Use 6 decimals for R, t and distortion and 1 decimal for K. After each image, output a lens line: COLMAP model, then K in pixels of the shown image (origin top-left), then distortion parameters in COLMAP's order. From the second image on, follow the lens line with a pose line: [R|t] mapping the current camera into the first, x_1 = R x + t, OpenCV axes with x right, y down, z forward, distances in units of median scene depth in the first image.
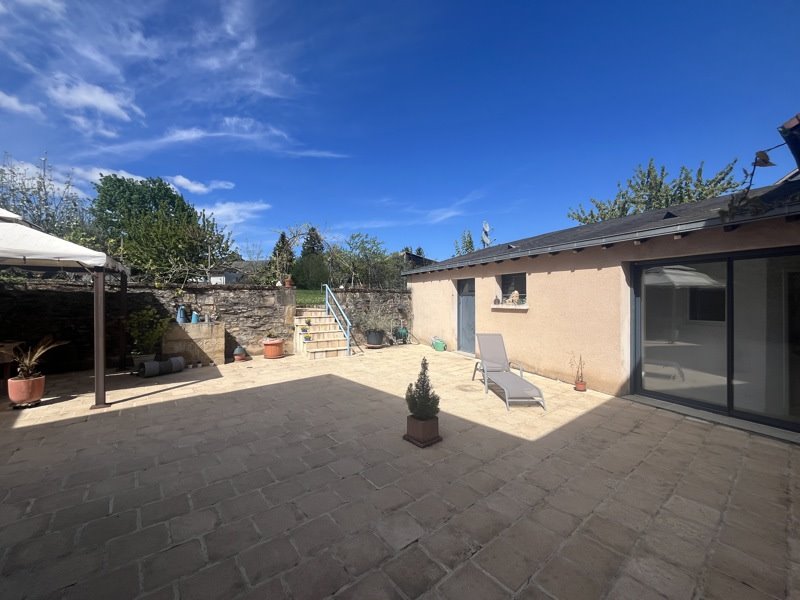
lens RADIAL K [[321.0, 0, 394.1], [0, 321.0, 295.1], [0, 0, 1]] dist [-0.001656, -0.000063]
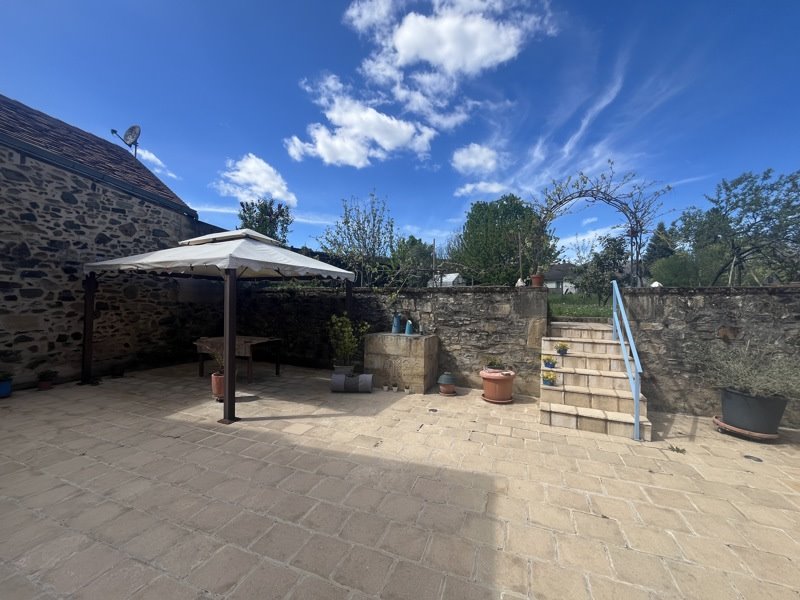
lens RADIAL K [[321.0, 0, 400.0], [0, 321.0, 295.9], [0, 0, 1]] dist [-0.001656, -0.000063]
pose [[0.508067, -0.011772, -0.861237, 0.072286], [-0.003072, 0.999875, -0.015479, 0.001035], [0.861312, 0.010510, 0.507968, 0.514211]]
